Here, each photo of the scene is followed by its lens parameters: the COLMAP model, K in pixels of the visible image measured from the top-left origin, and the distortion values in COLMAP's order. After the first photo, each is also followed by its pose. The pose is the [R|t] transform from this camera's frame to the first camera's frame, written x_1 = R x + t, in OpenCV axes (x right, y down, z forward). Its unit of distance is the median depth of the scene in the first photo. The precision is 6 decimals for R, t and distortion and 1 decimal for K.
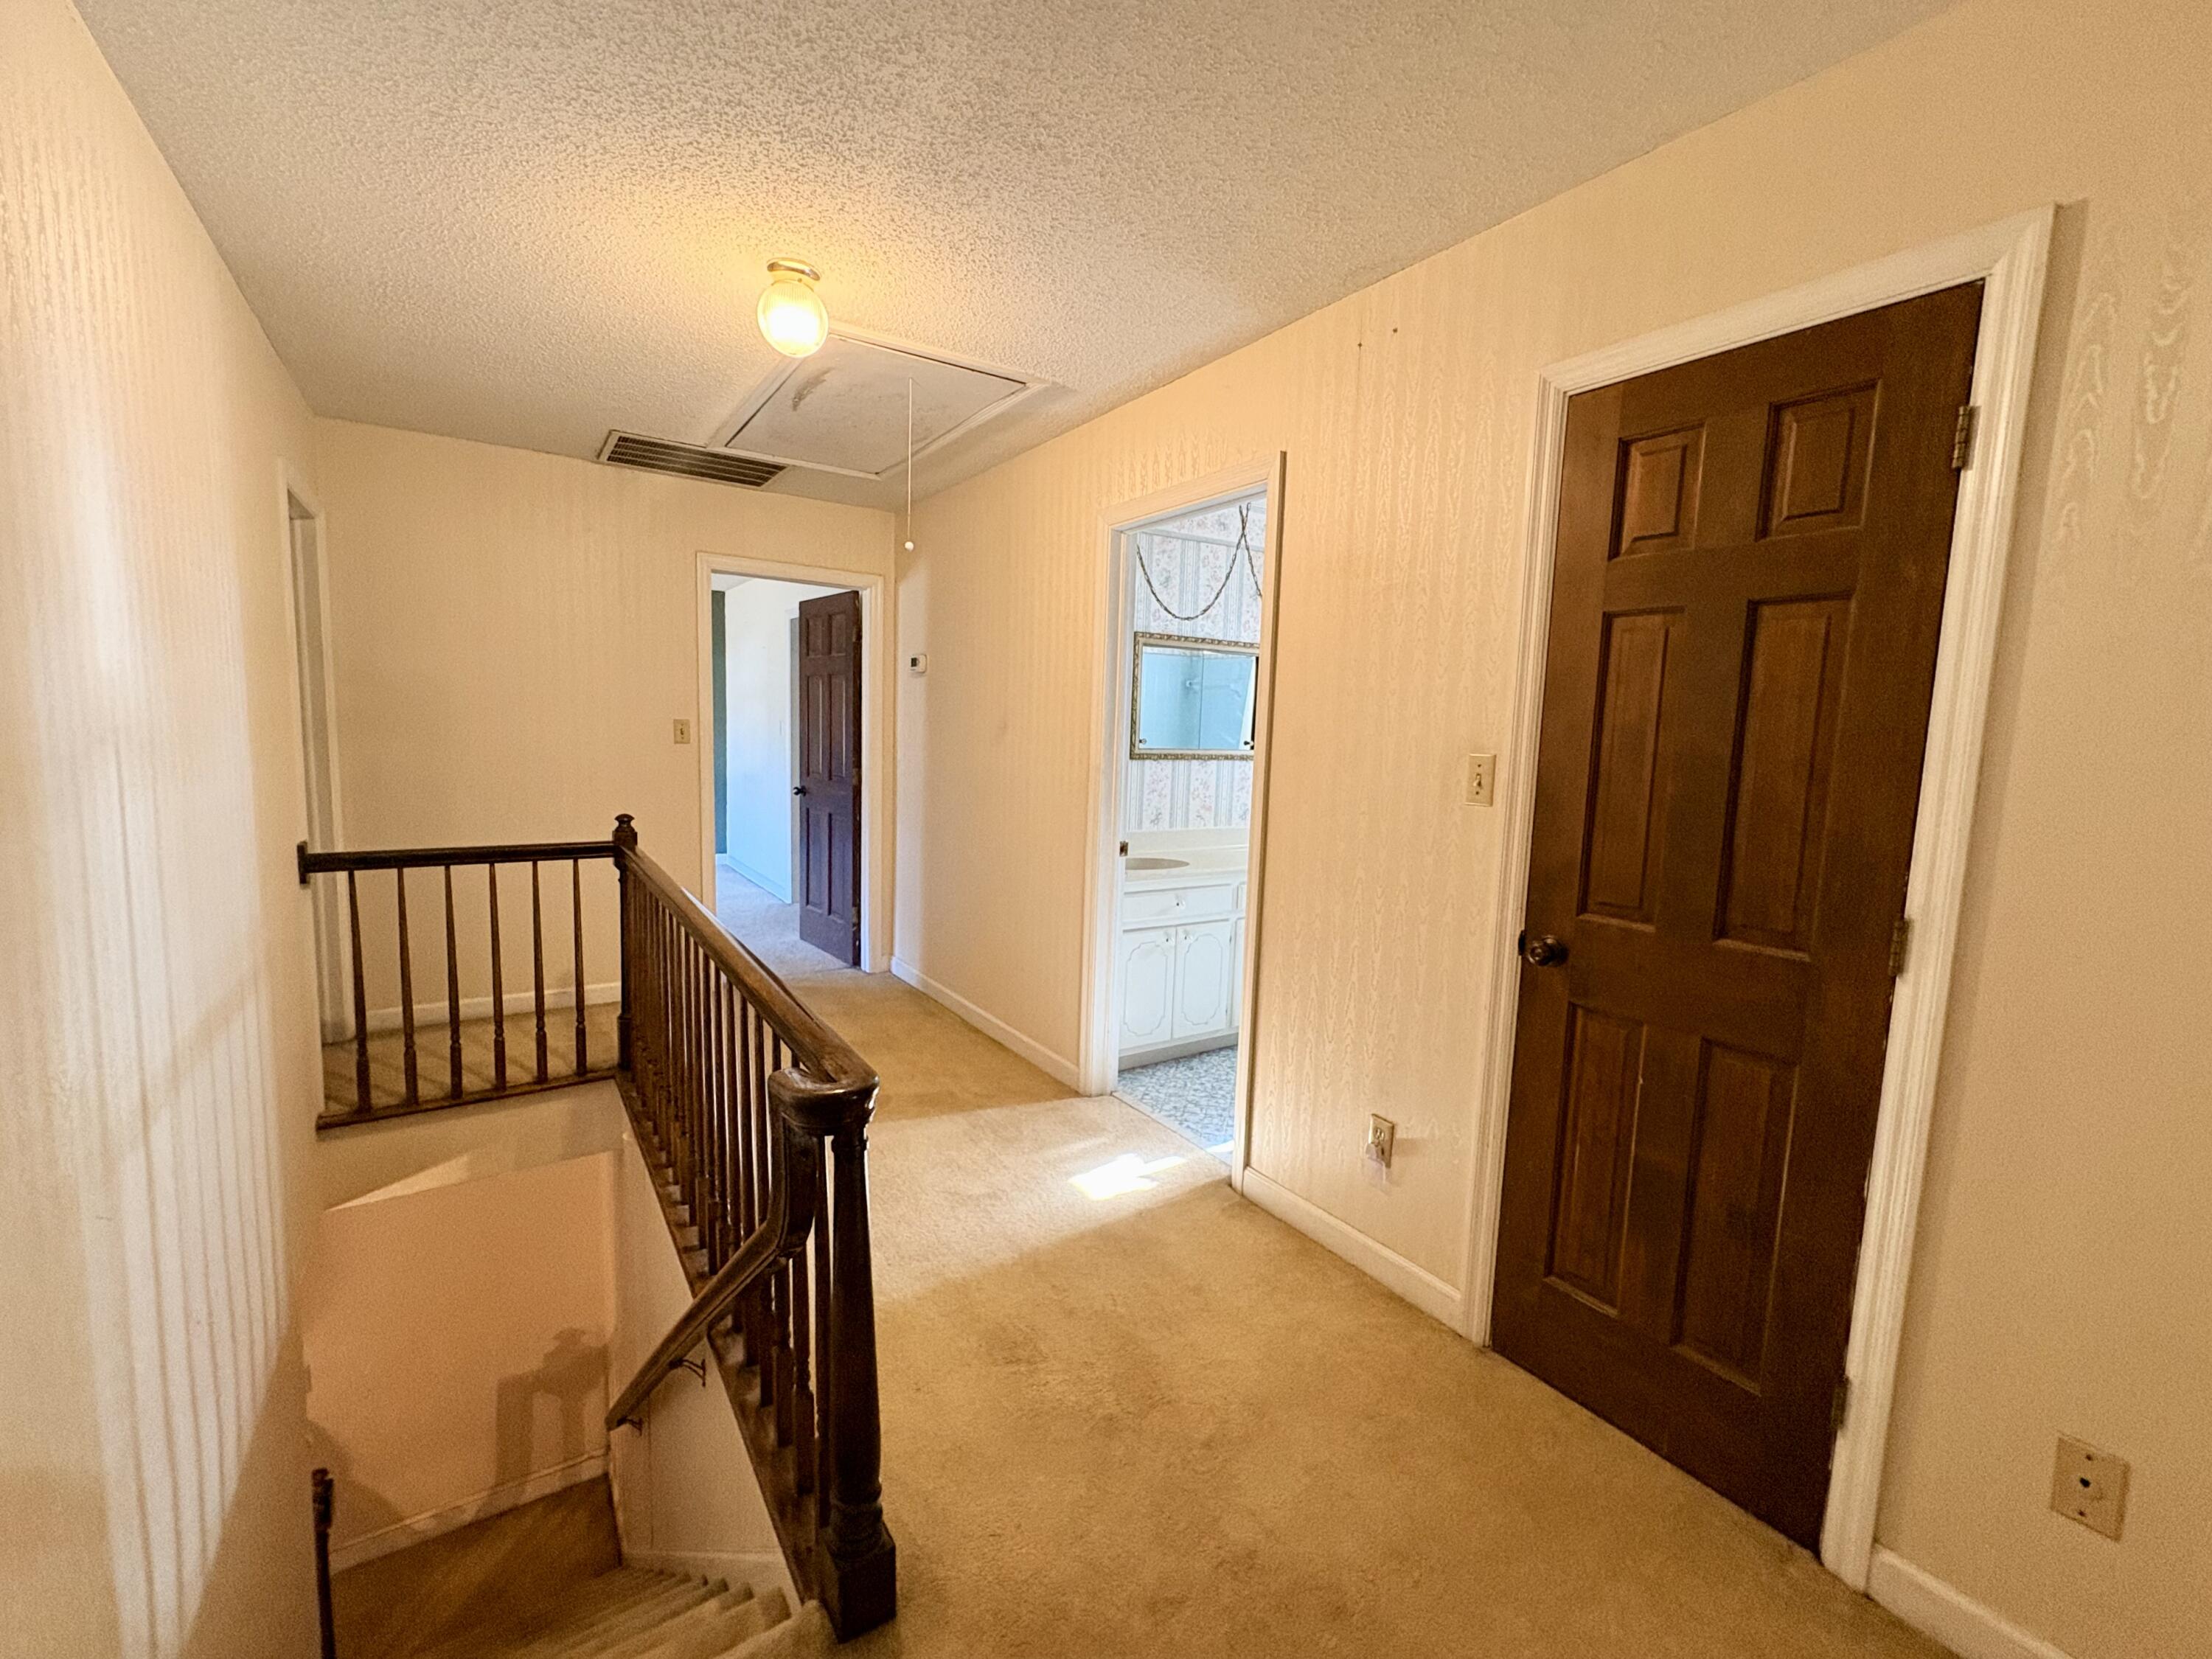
lens RADIAL K [[895.3, 0, 1116.9], [0, 895.3, 829.7], [0, 0, 1]] dist [0.003001, -0.000531]
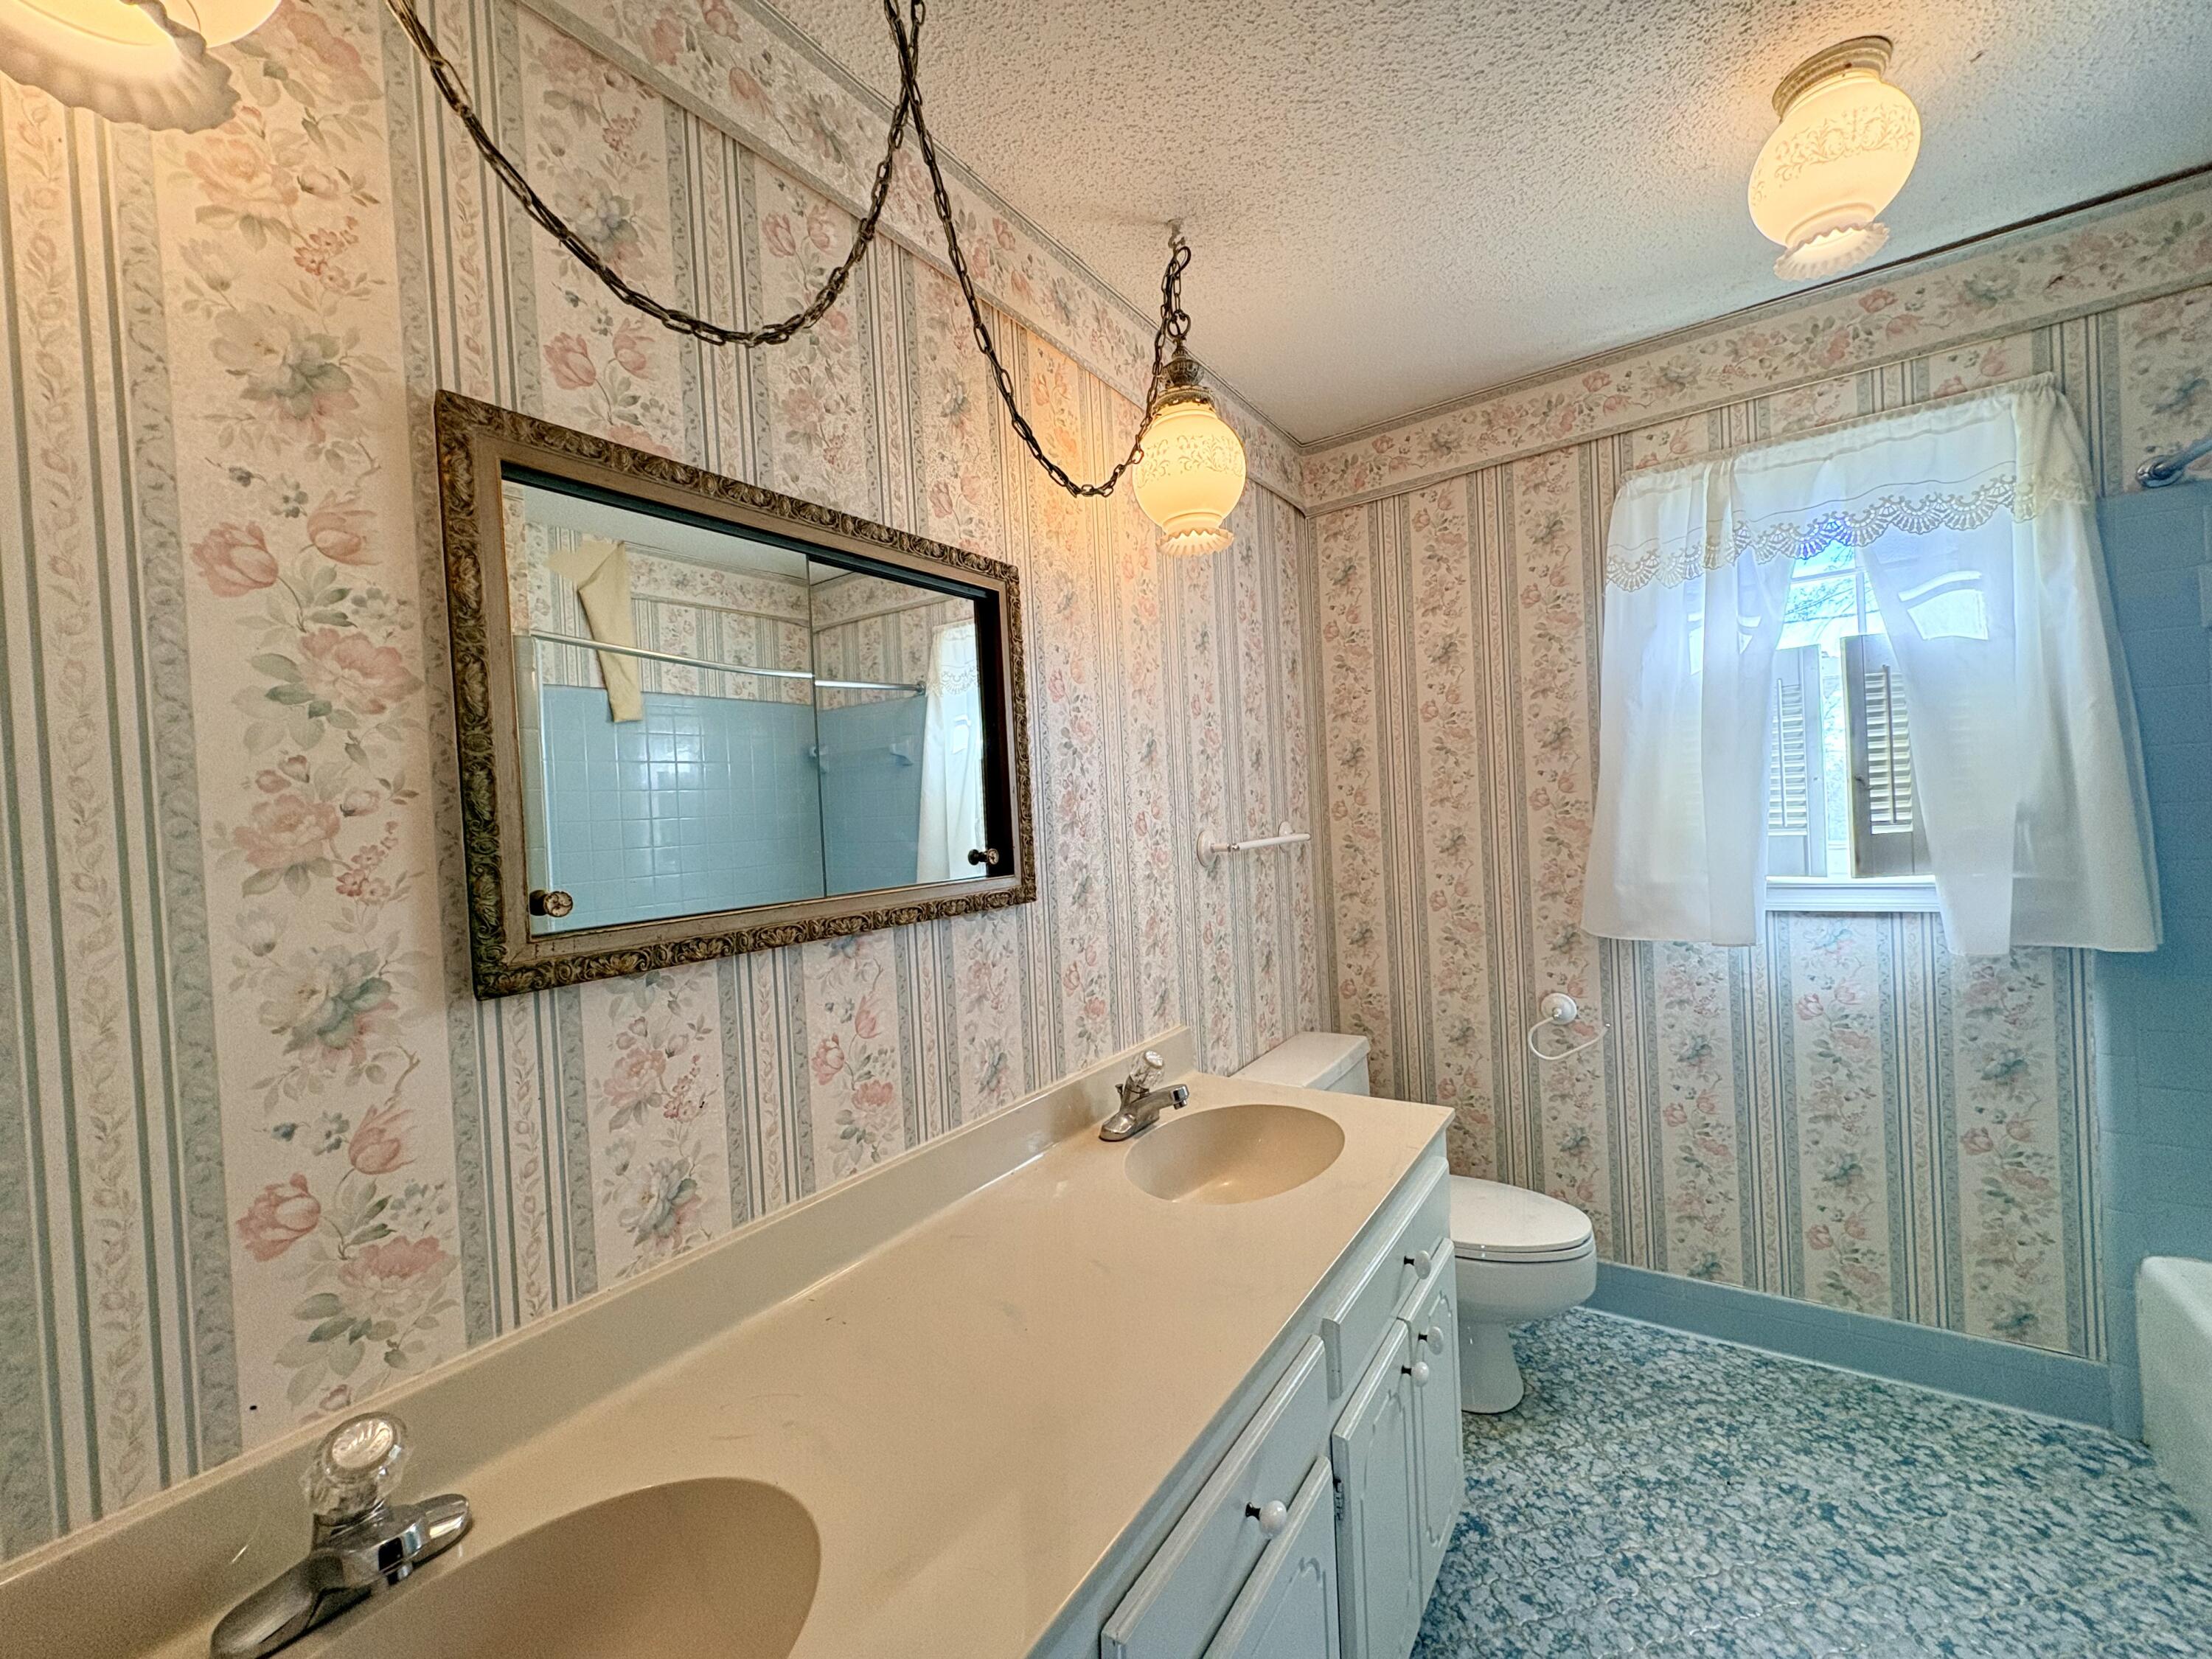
lens RADIAL K [[895.3, 0, 1101.2], [0, 895.3, 833.0], [0, 0, 1]] dist [0.003001, -0.000531]
pose [[0.926830, -0.091141, 0.364253, 0.072395], [0.127007, 0.989009, -0.075704, -0.079698], [-0.353350, 0.116428, 0.928218, 0.717505]]
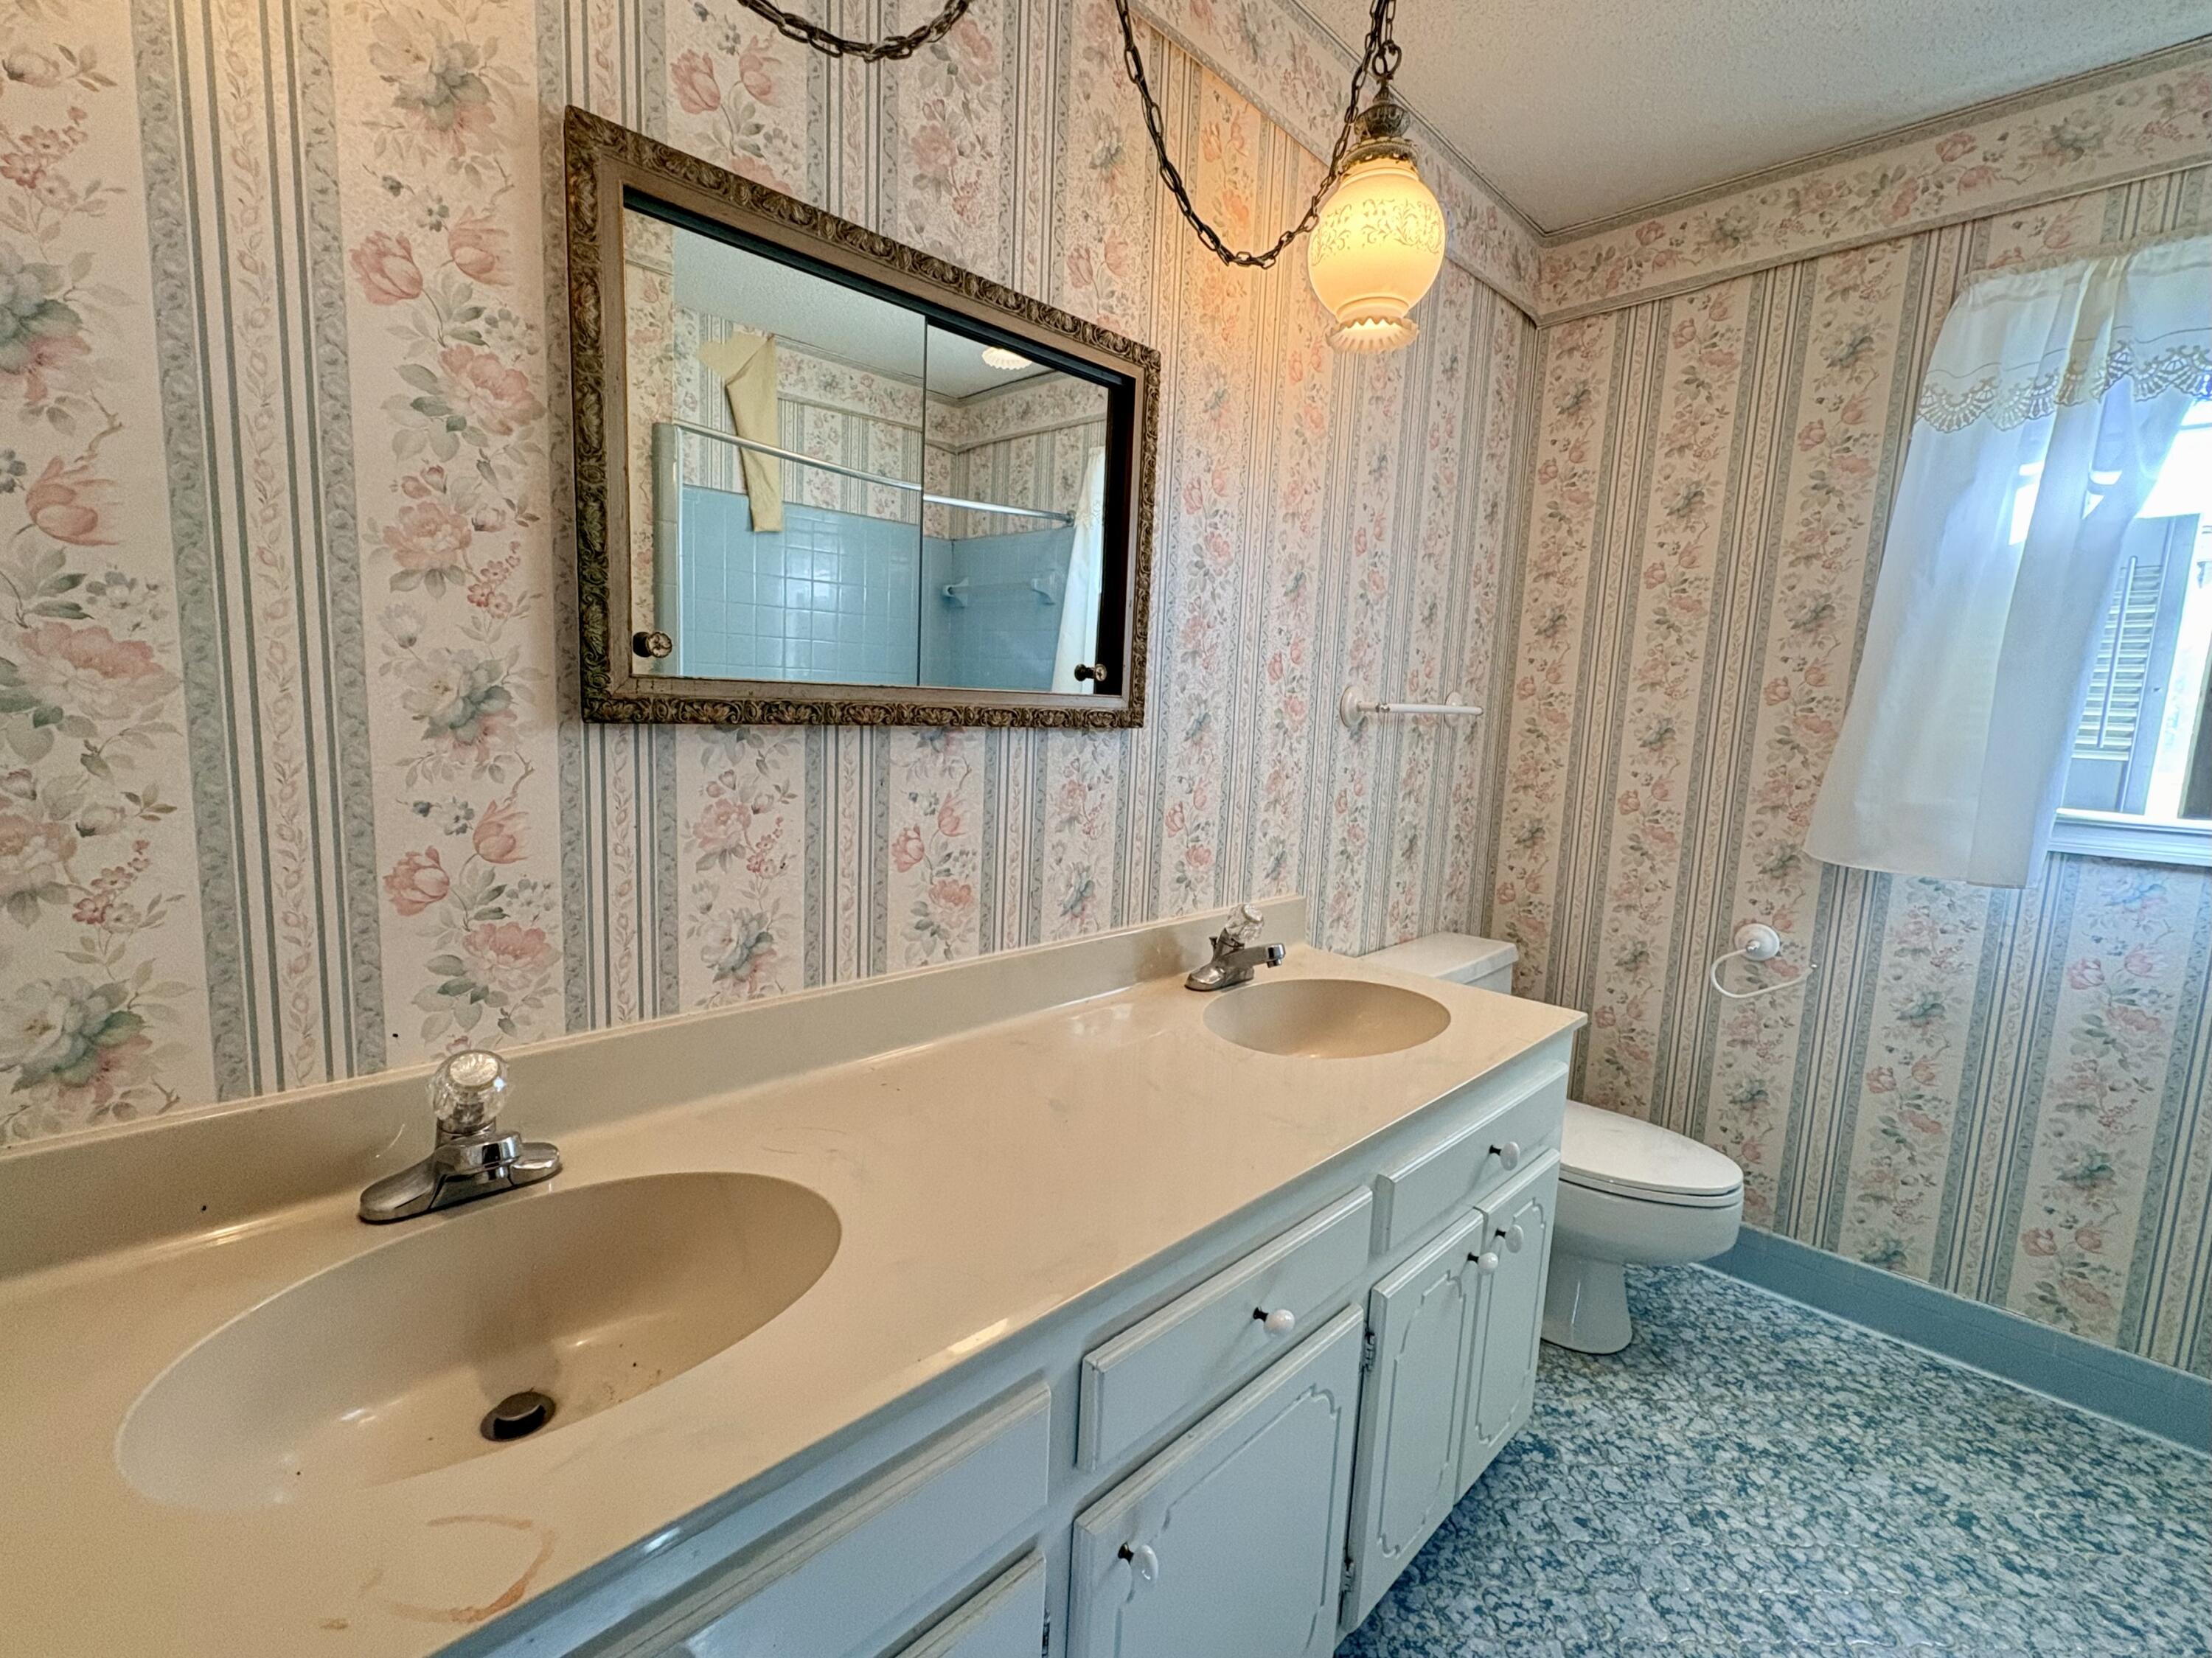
lens RADIAL K [[998.3, 0, 1096.1], [0, 998.3, 835.5], [0, 0, 1]] dist [0.002053, -0.000214]
pose [[0.980764, -0.020343, 0.194135, 0.086038], [0.014761, 0.999436, 0.030157, -0.054024], [-0.194639, -0.026711, 0.980511, 0.698103]]
